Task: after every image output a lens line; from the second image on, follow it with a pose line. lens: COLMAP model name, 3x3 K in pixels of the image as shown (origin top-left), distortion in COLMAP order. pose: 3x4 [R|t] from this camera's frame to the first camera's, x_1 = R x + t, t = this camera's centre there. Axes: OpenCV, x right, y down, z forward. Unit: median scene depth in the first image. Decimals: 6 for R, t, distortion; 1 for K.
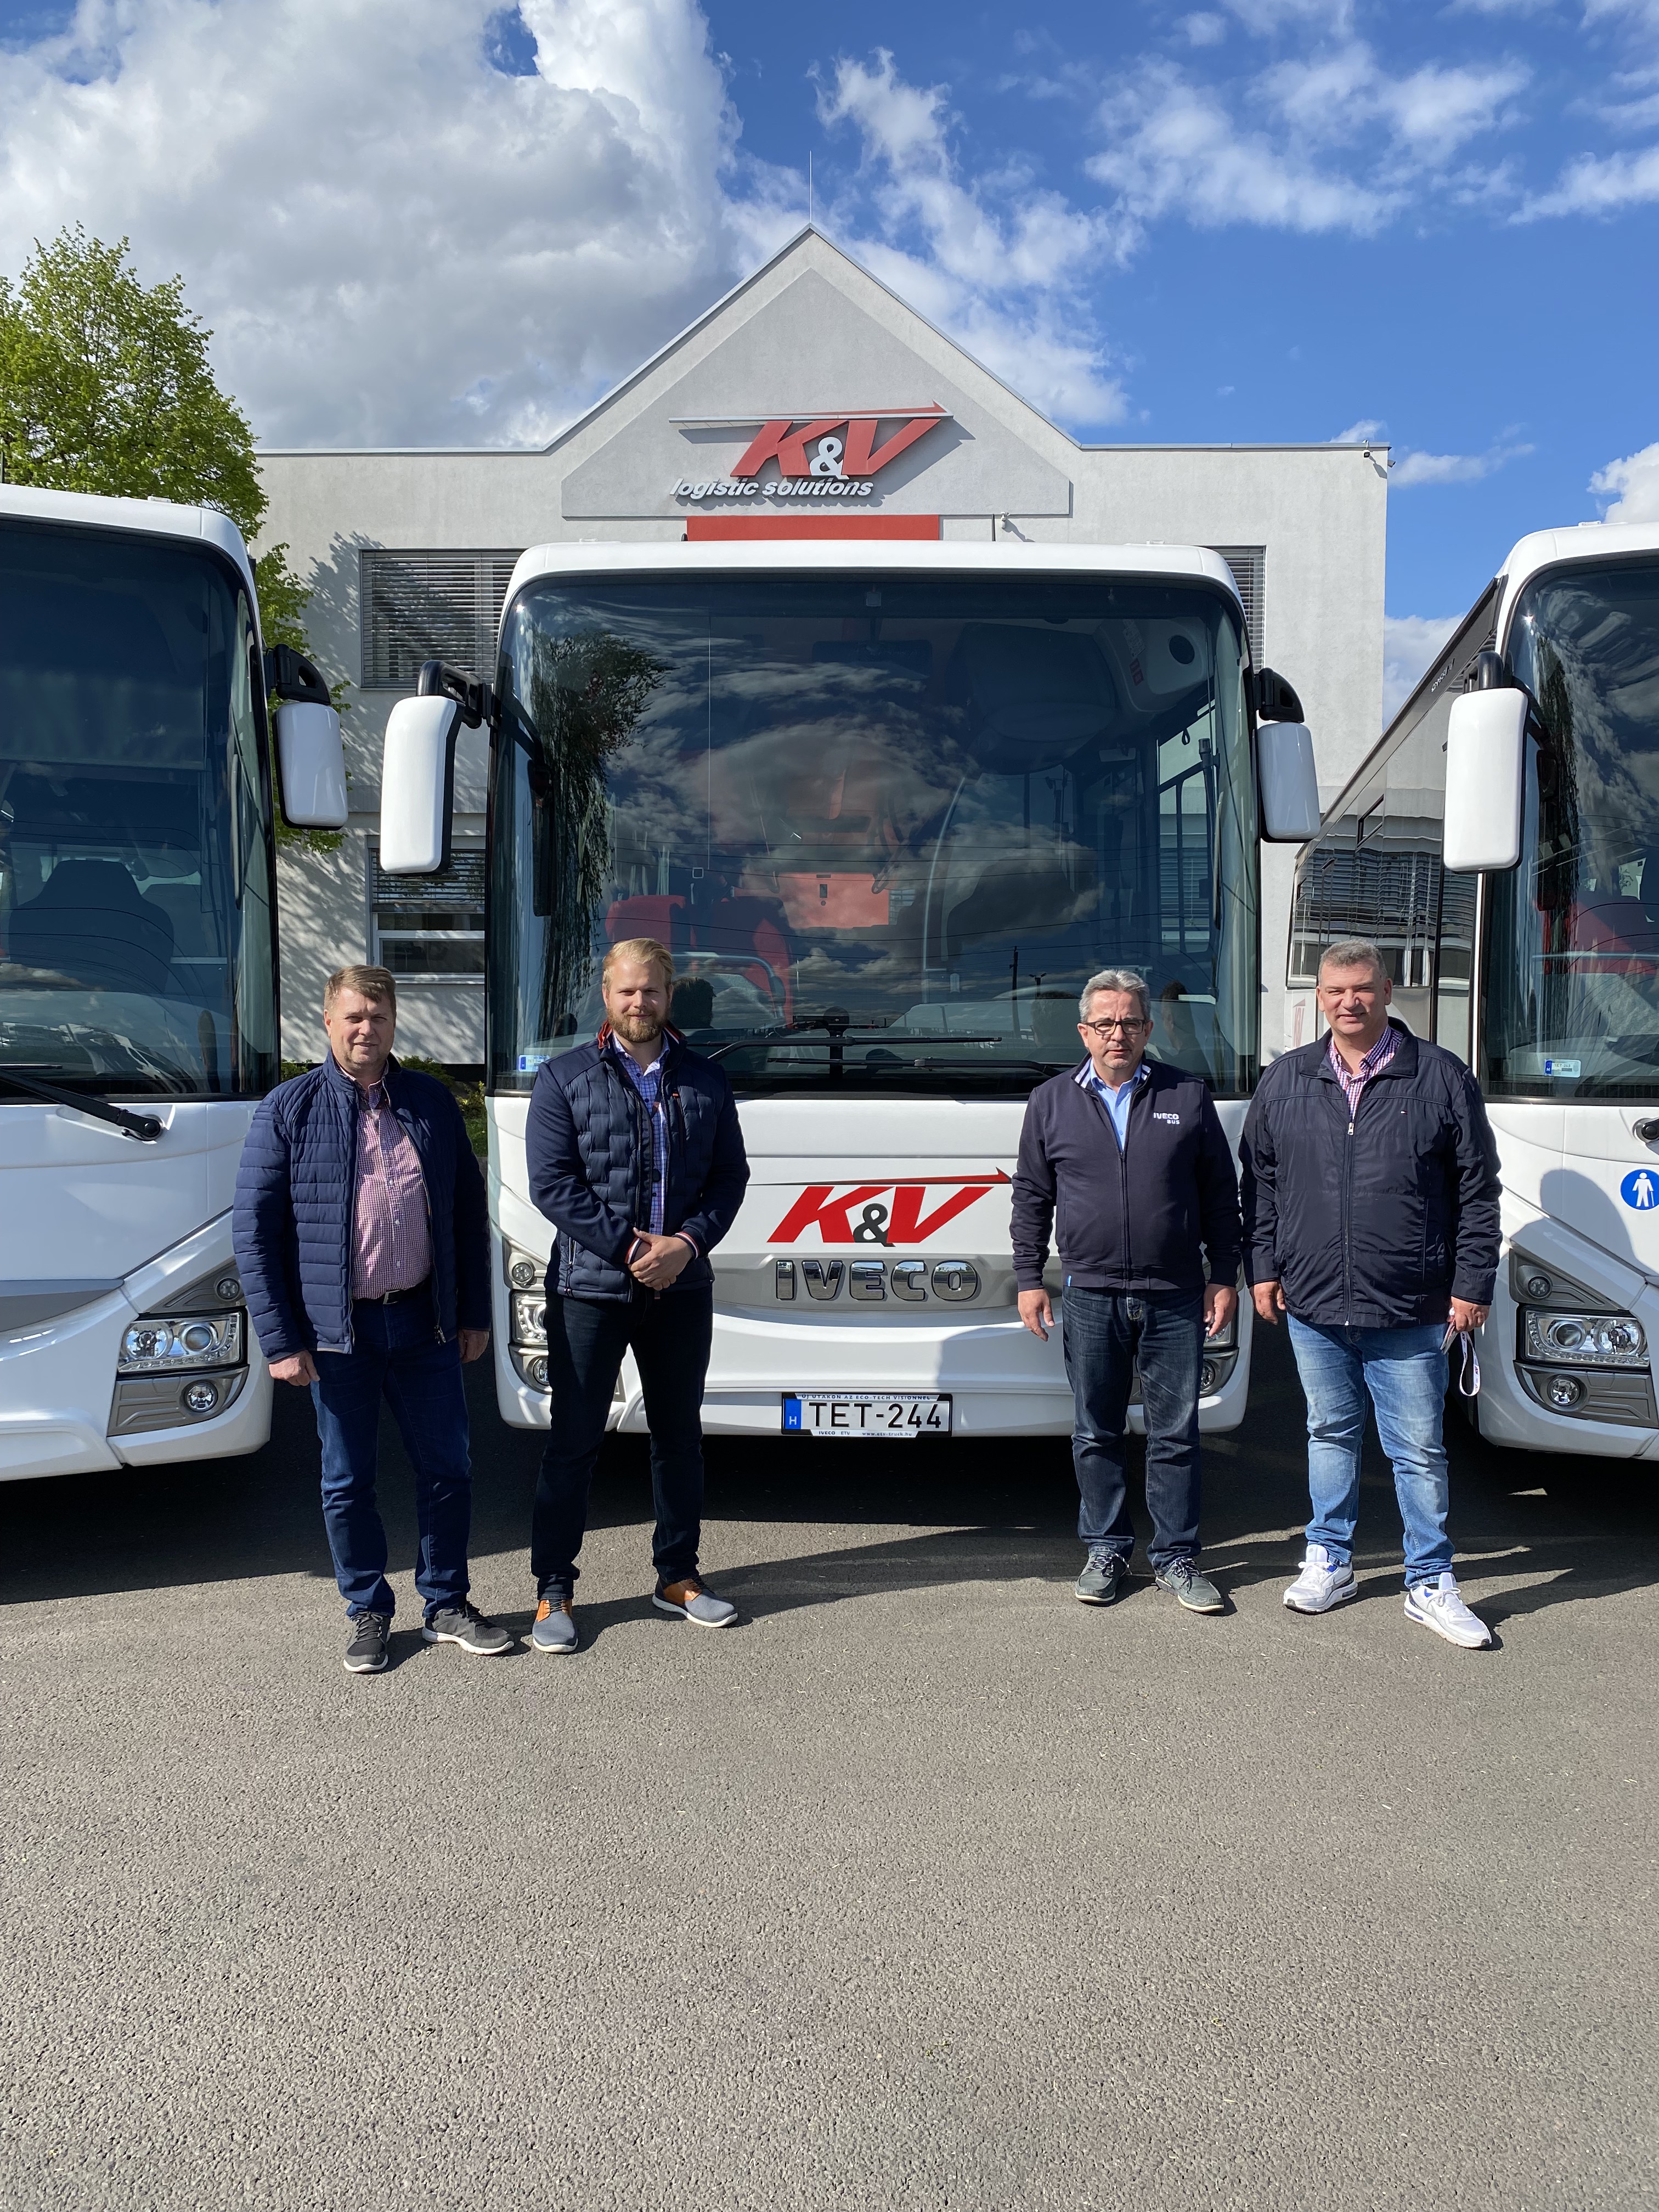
lens RADIAL K [[1560.8, 0, 829.5], [0, 1560.8, 1106.0], [0, 0, 1]] dist [0.017011, -0.000570]
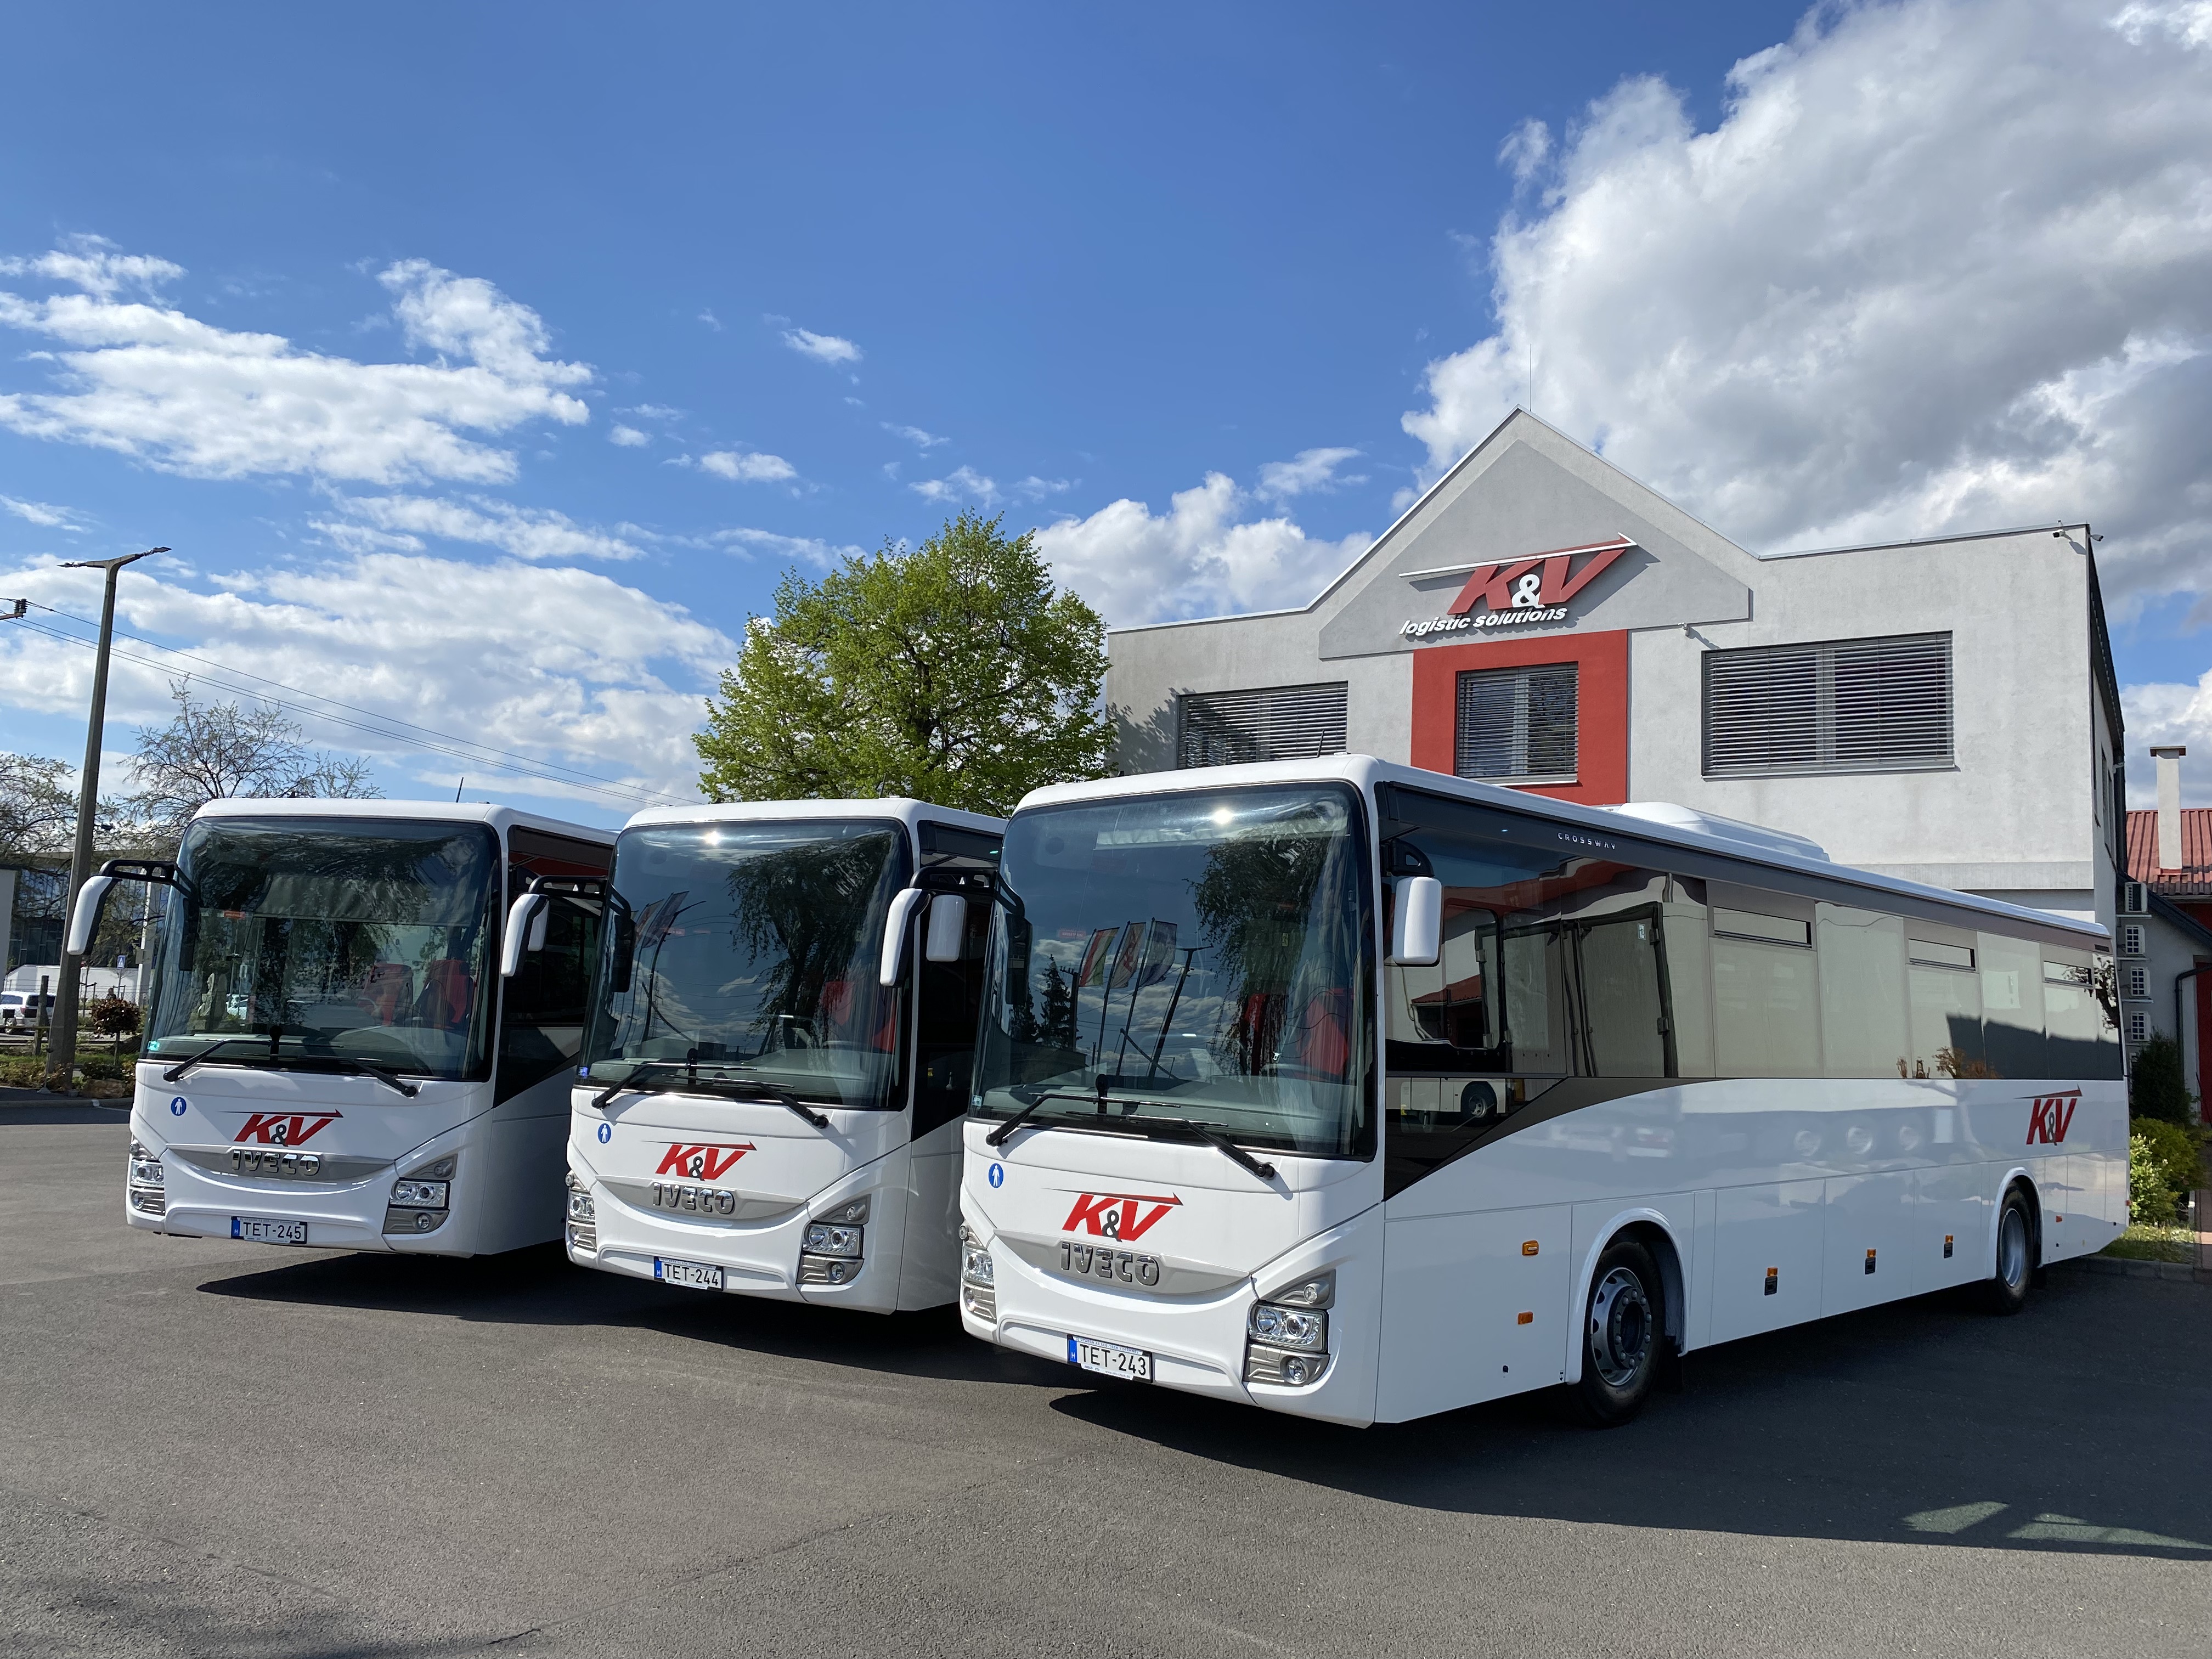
lens RADIAL K [[1560.8, 0, 1106.0], [0, 1560.8, 829.5], [0, 0, 1]] dist [0.017011, -0.000570]
pose [[0.864039, -0.030436, -0.502503, 0.307279], [-0.075859, 0.978902, -0.189728, -0.000554], [0.497676, 0.202051, 0.843501, -0.091674]]
